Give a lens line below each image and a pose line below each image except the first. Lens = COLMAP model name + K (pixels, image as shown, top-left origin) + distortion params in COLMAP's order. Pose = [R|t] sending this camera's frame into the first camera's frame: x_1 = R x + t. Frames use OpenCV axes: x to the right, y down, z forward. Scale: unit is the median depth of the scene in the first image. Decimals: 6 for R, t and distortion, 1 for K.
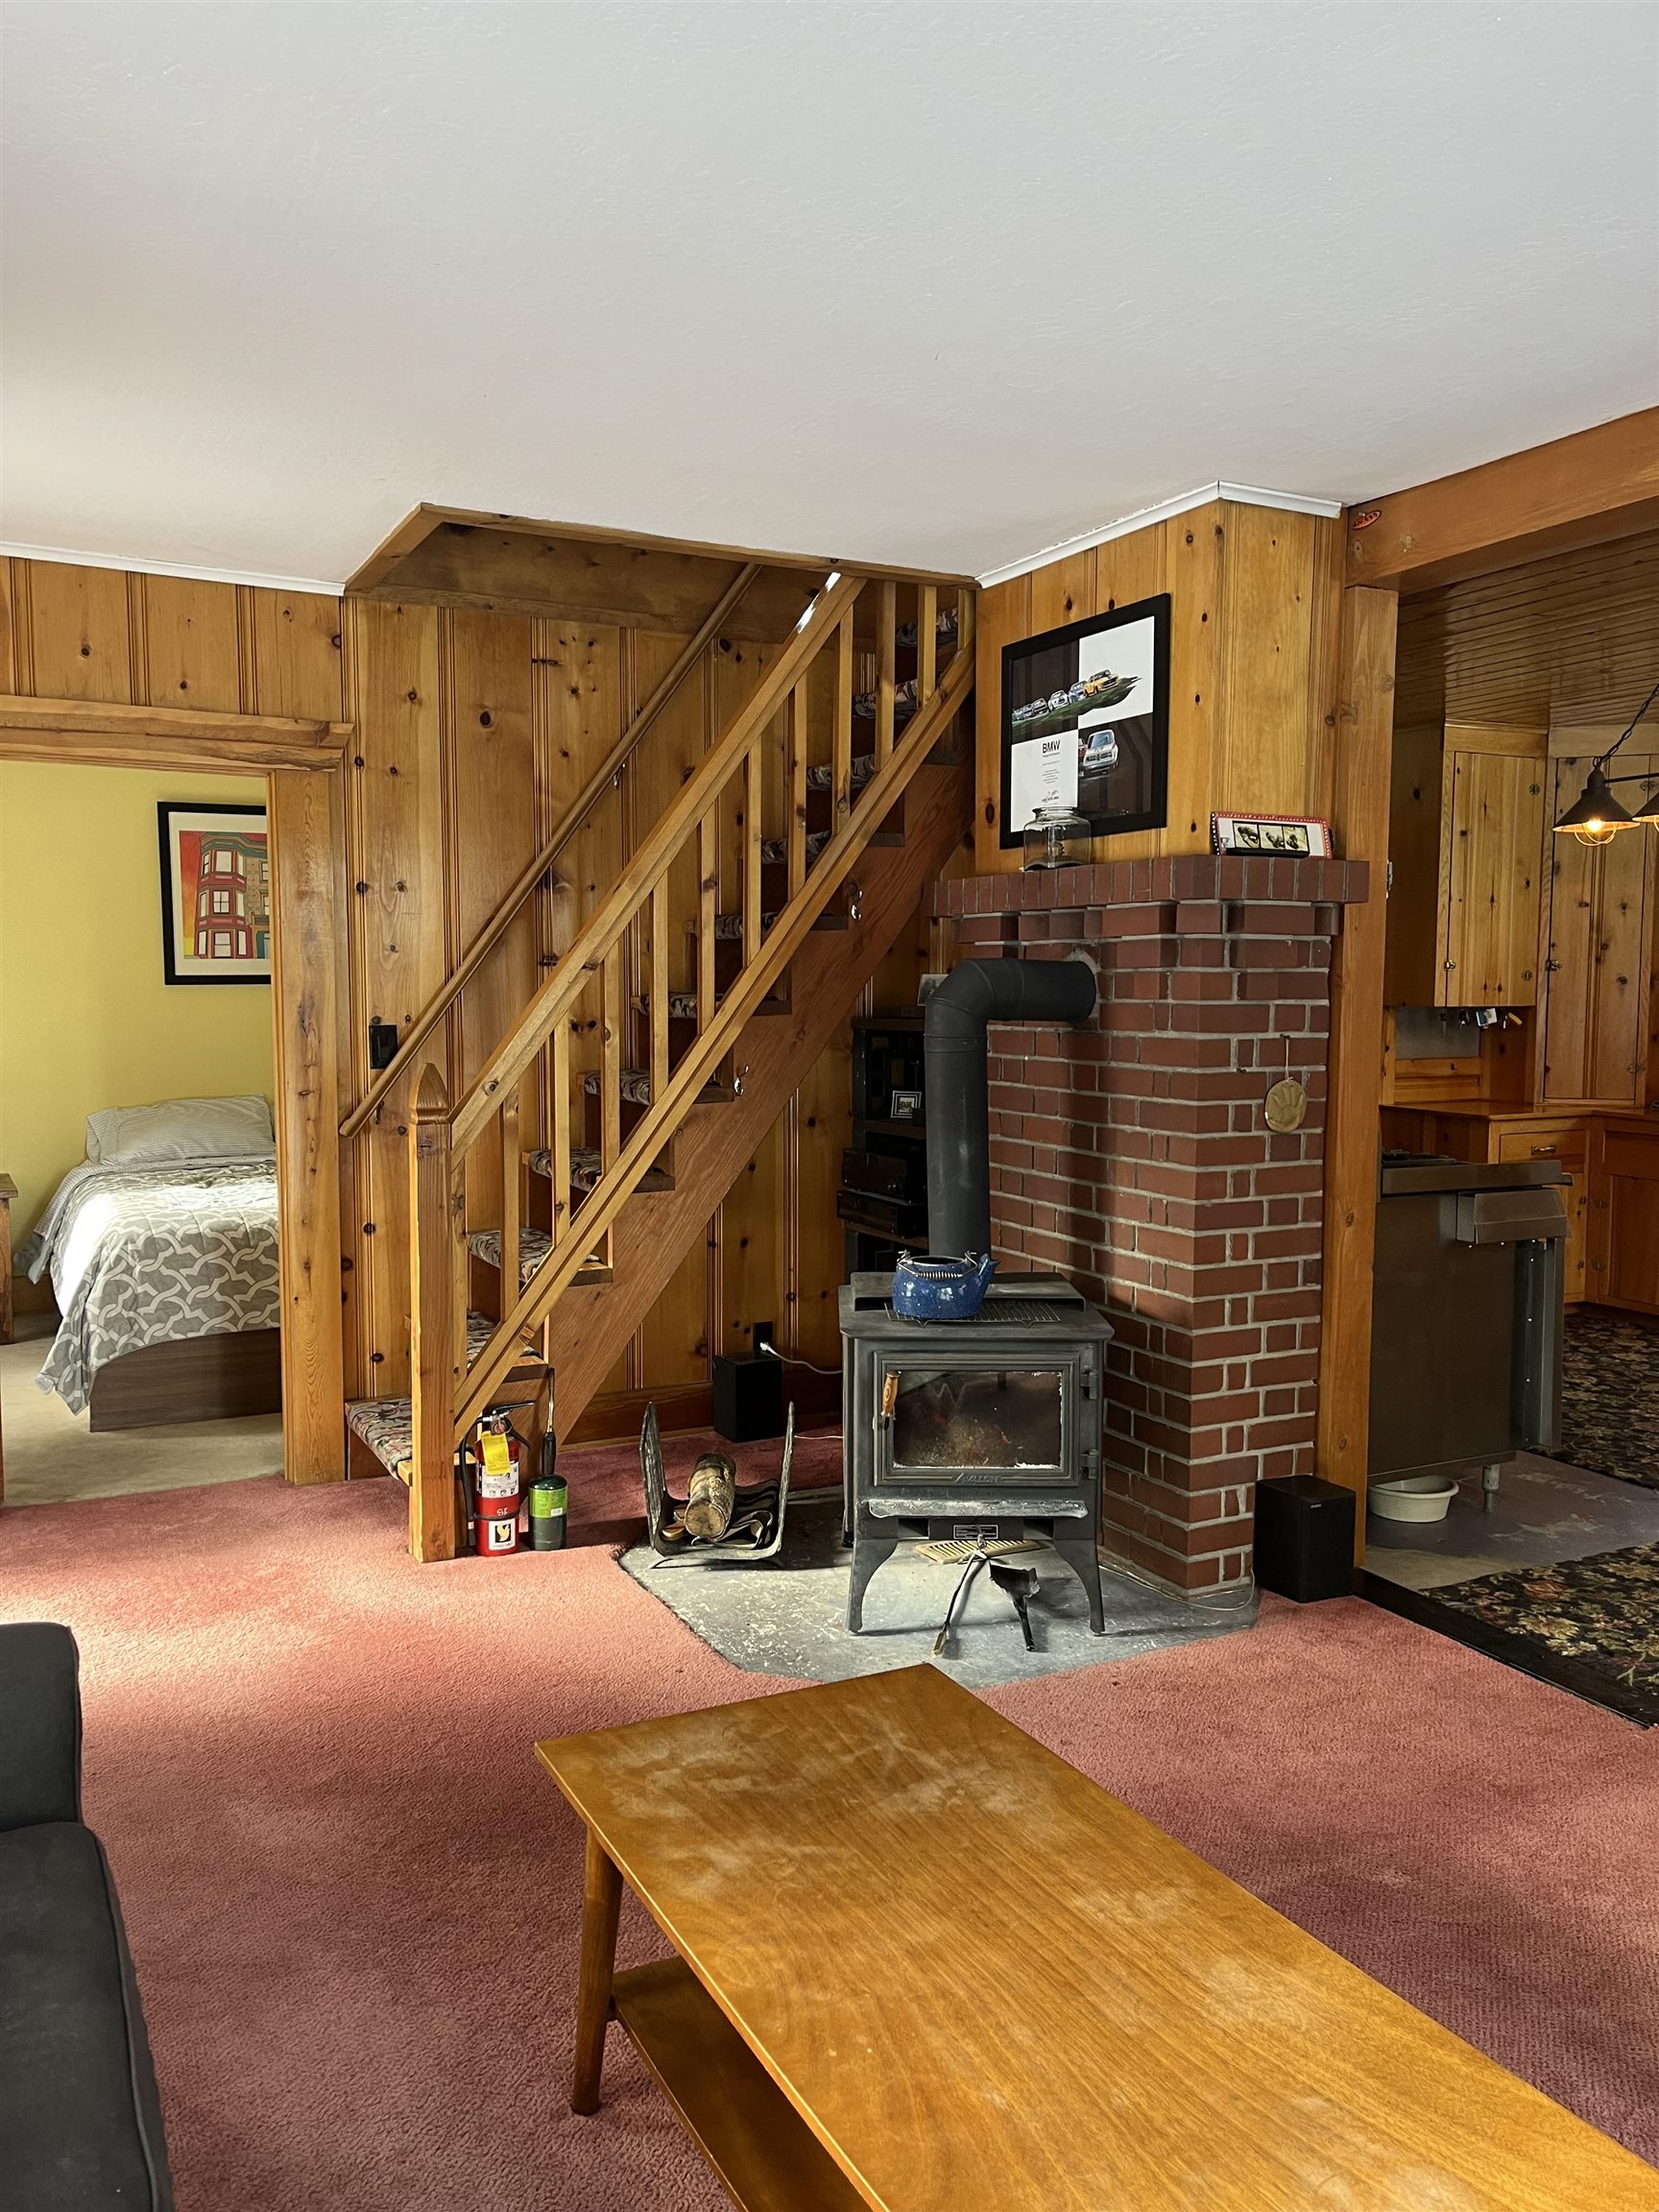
lens RADIAL K [[1680.8, 0, 830.5], [0, 1680.8, 1114.1], [0, 0, 1]] dist [0.074779, -0.089323]
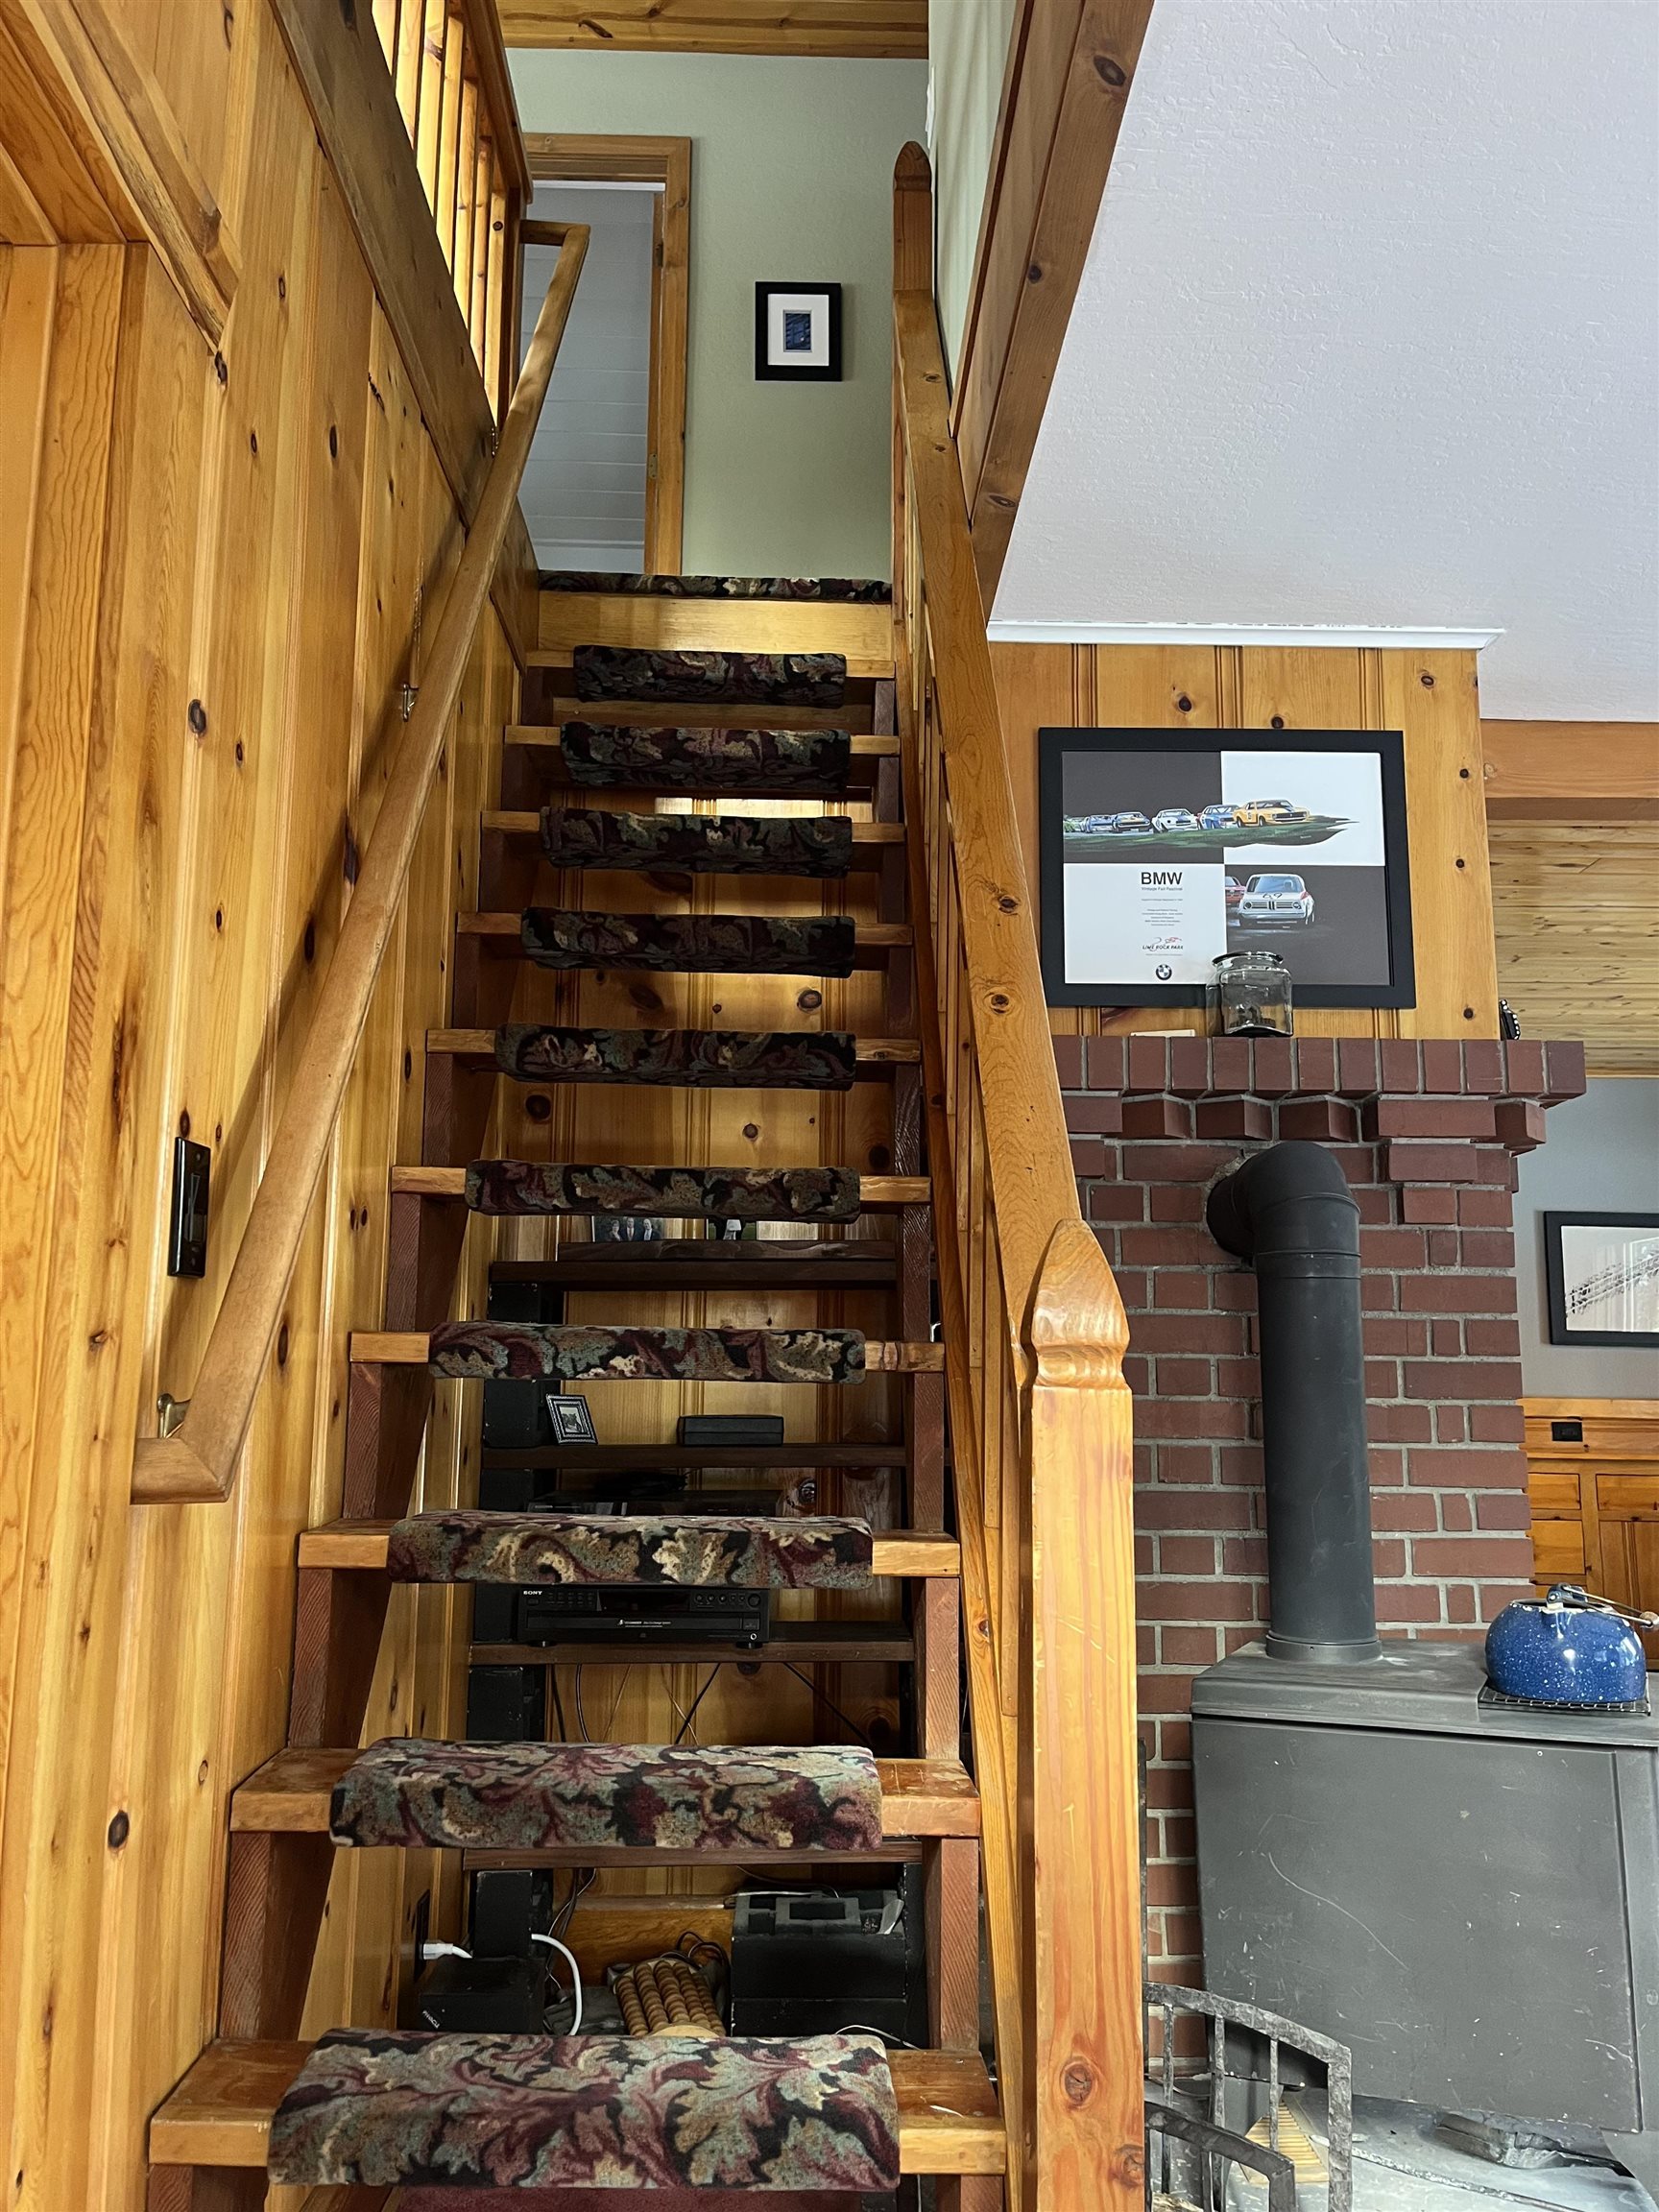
lens RADIAL K [[1680.8, 0, 833.4], [0, 1680.8, 1123.8], [0, 0, 1]] dist [0.074779, -0.089323]
pose [[0.427657, 0.144884, 0.892254, -0.580483], [0.065395, 0.979526, -0.190399, 0.014425], [-0.901572, 0.139774, 0.409427, 0.877804]]
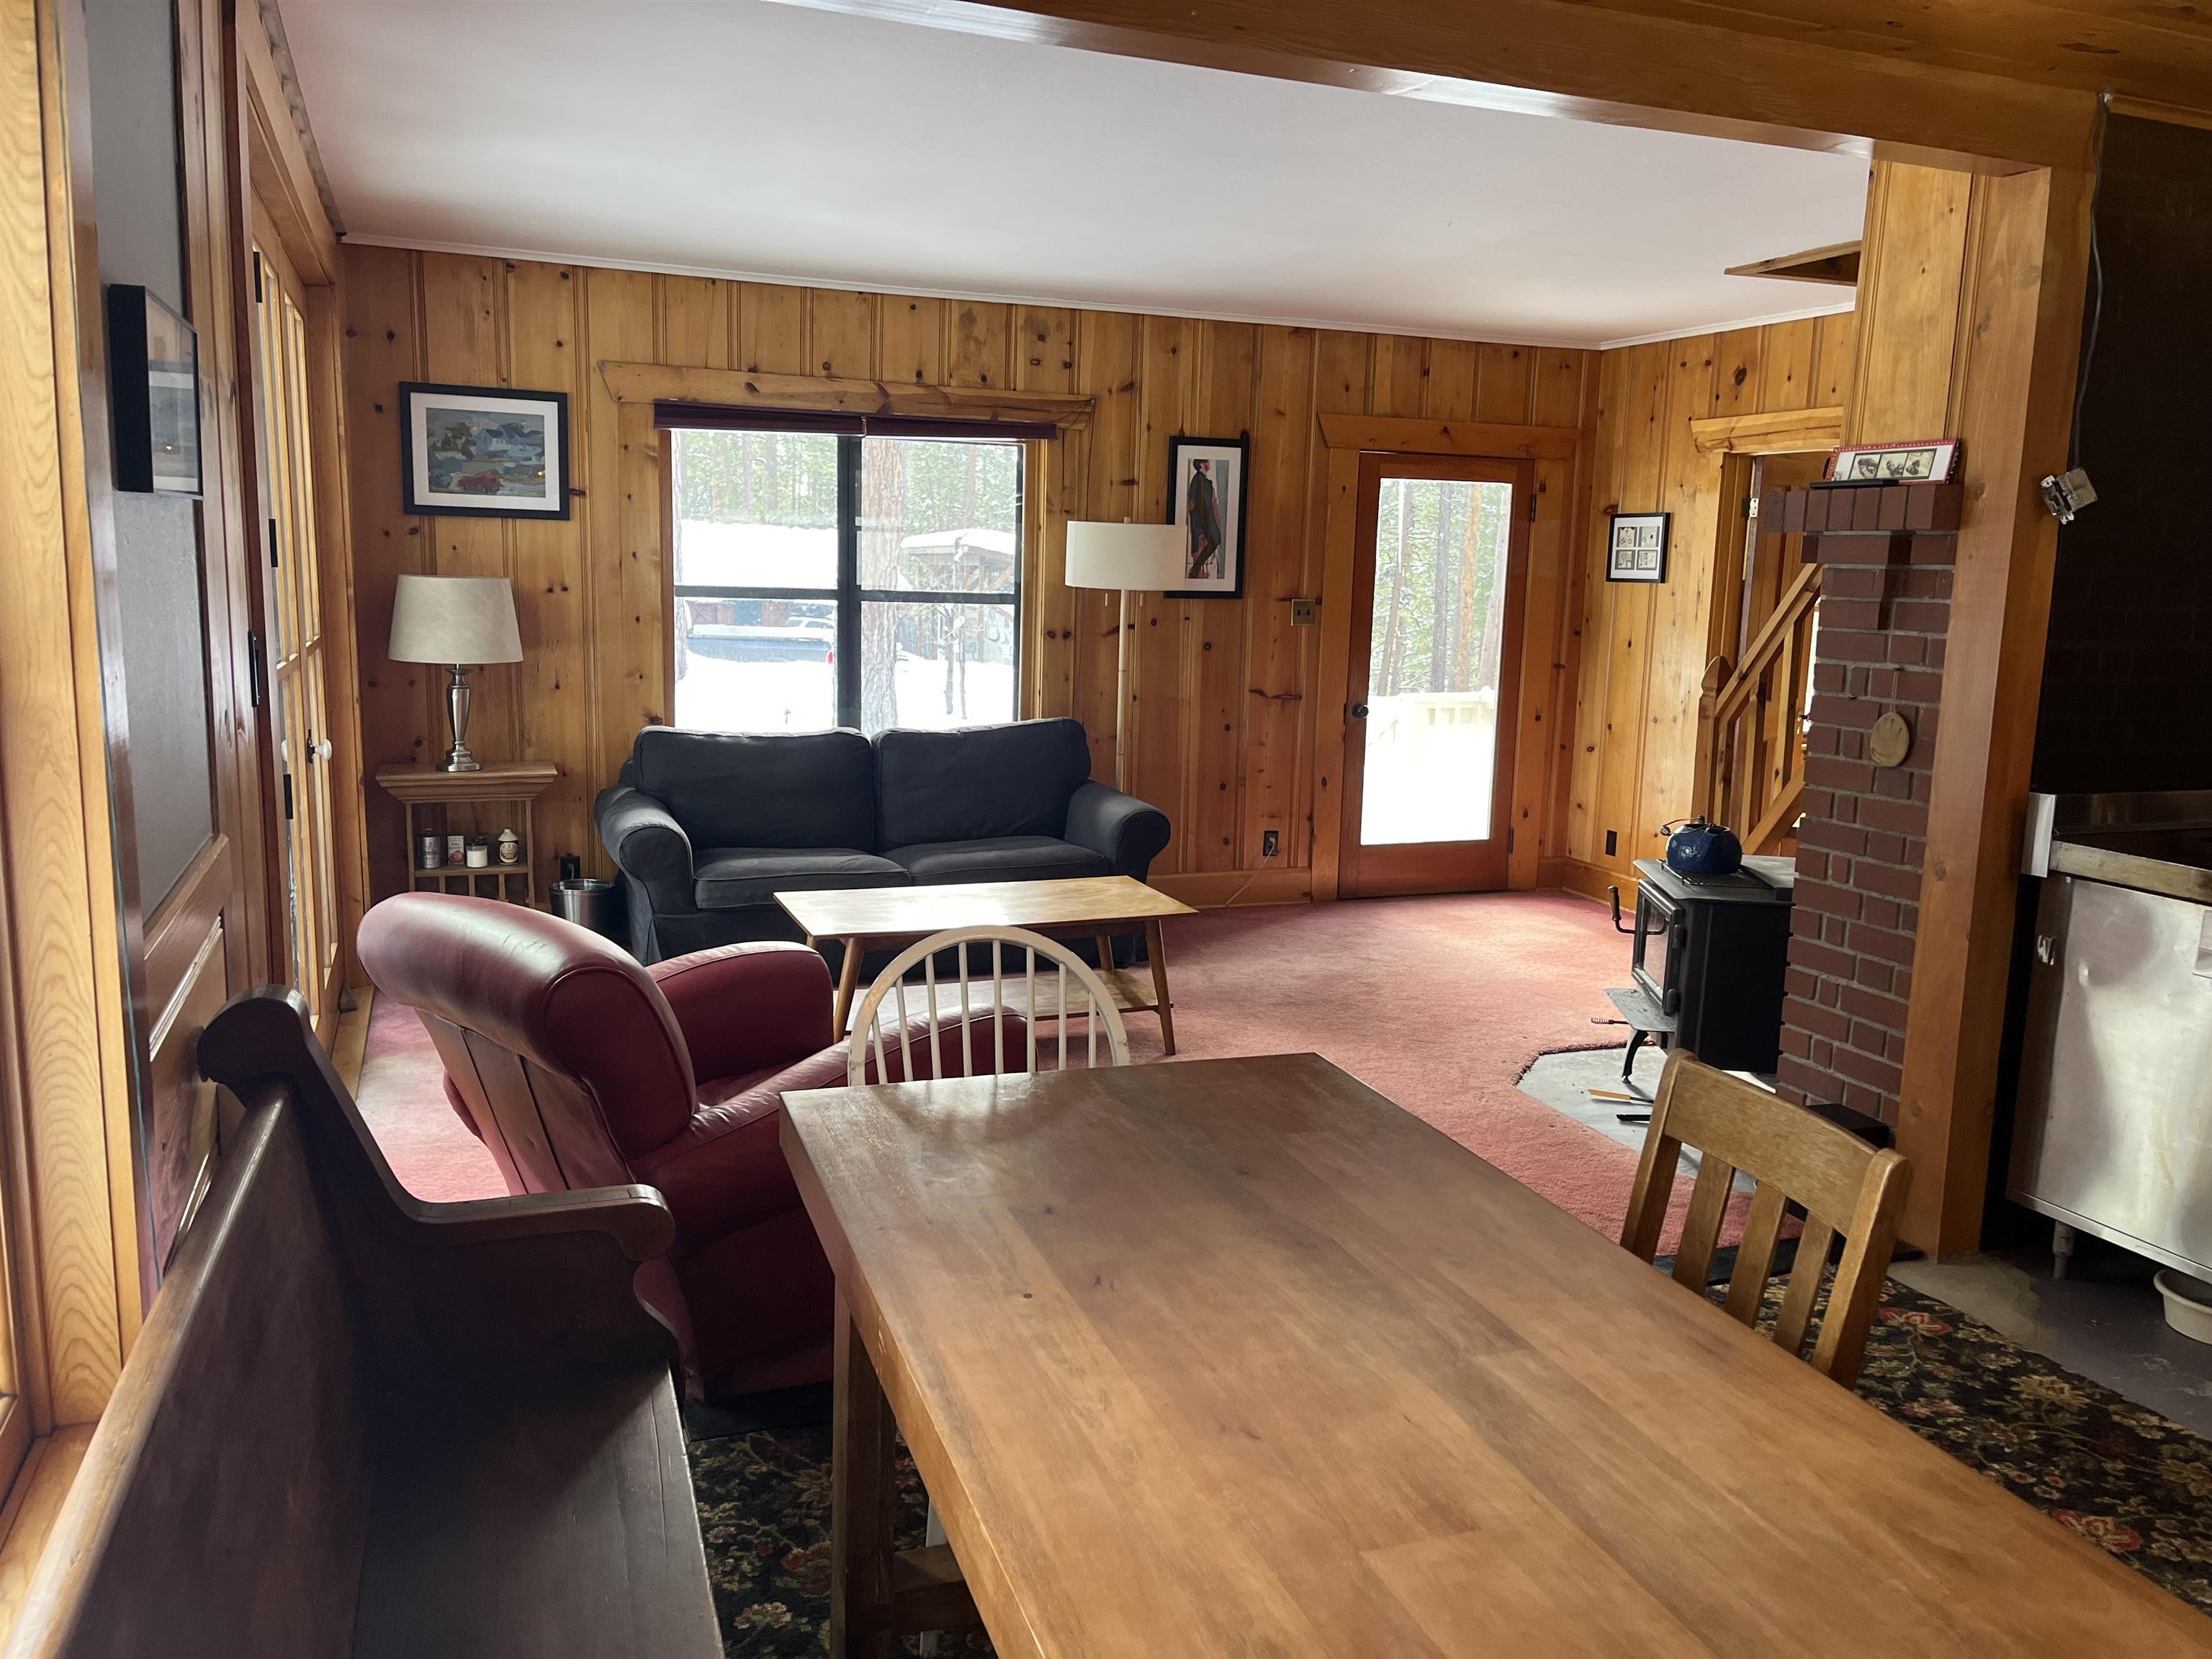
lens RADIAL K [[1680.8, 0, 1111.0], [0, 1680.8, 828.9], [0, 0, 1]] dist [0.074779, -0.089323]
pose [[-0.102449, 0.151018, -0.983208, 1.211556], [-0.105414, 0.981195, 0.161692, -0.061720], [0.989137, 0.120209, -0.084603, 0.600375]]
